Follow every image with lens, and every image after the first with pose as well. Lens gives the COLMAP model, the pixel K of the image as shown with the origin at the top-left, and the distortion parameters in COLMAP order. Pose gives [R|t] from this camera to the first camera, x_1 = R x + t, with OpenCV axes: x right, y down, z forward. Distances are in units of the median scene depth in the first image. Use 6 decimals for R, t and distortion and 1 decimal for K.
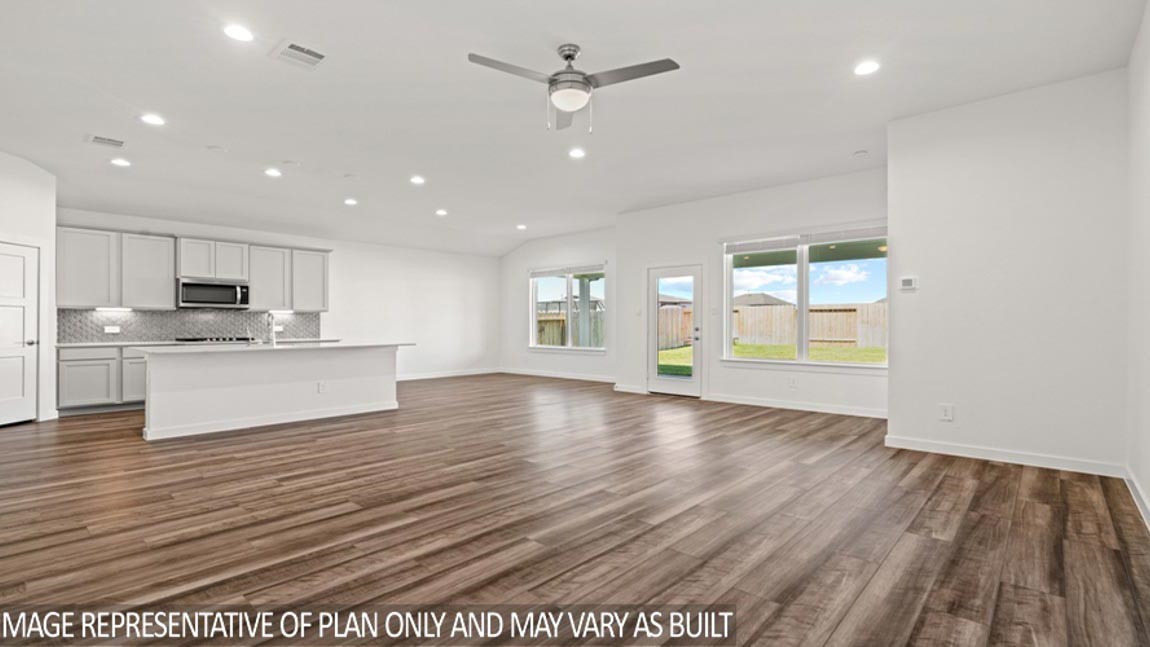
lens RADIAL K [[526.7, 0, 575.0], [0, 526.7, 323.5], [0, 0, 1]] dist [-0.002911, 0.000674]
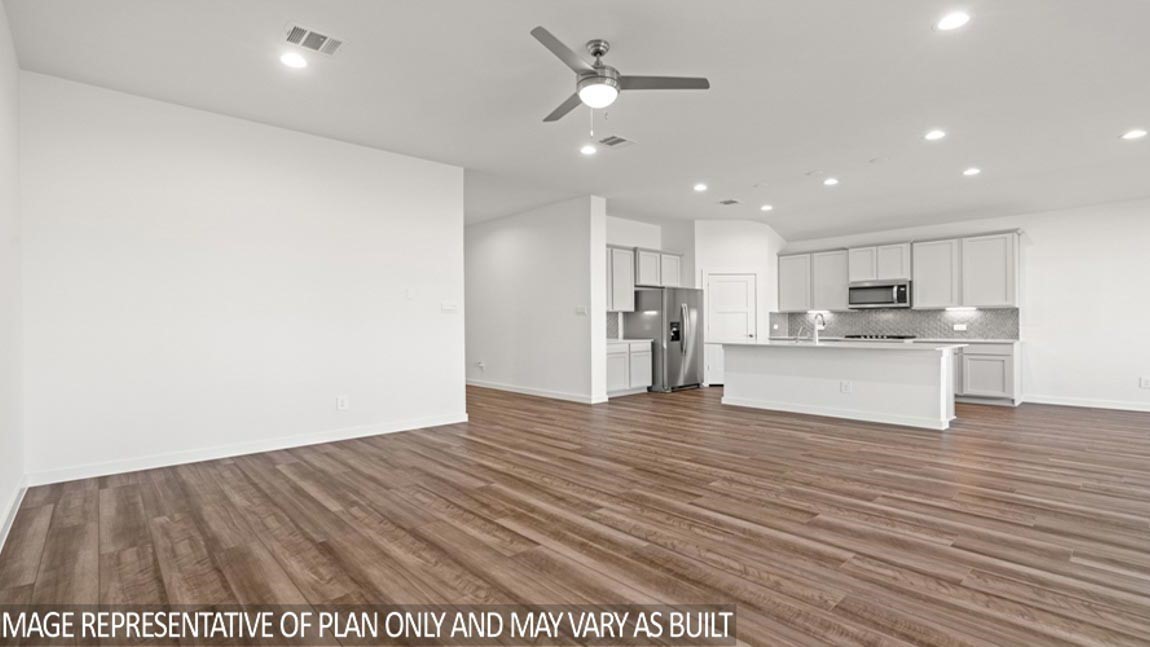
lens RADIAL K [[526.7, 0, 575.0], [0, 526.7, 323.5], [0, 0, 1]] dist [-0.002911, 0.000674]
pose [[-0.088123, 0.000254, -0.996110, 0.551270], [0.005494, 0.999985, -0.000231, -0.000883], [0.996094, -0.005493, -0.088123, 0.592182]]
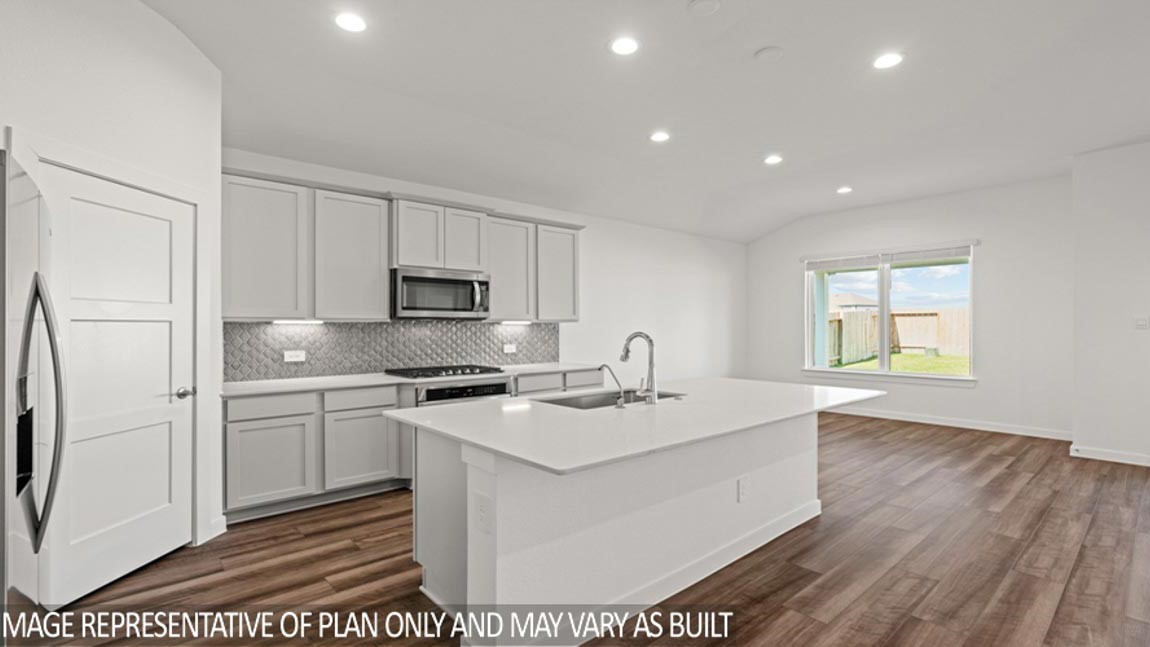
lens RADIAL K [[518.1, 0, 575.0], [0, 518.1, 323.5], [0, 0, 1]] dist [-0.018479, 0.000127]
pose [[0.994276, -0.002621, -0.106806, -0.587021], [0.002238, 0.999991, -0.003706, -0.025842], [0.106815, 0.003445, 0.994273, 0.532675]]
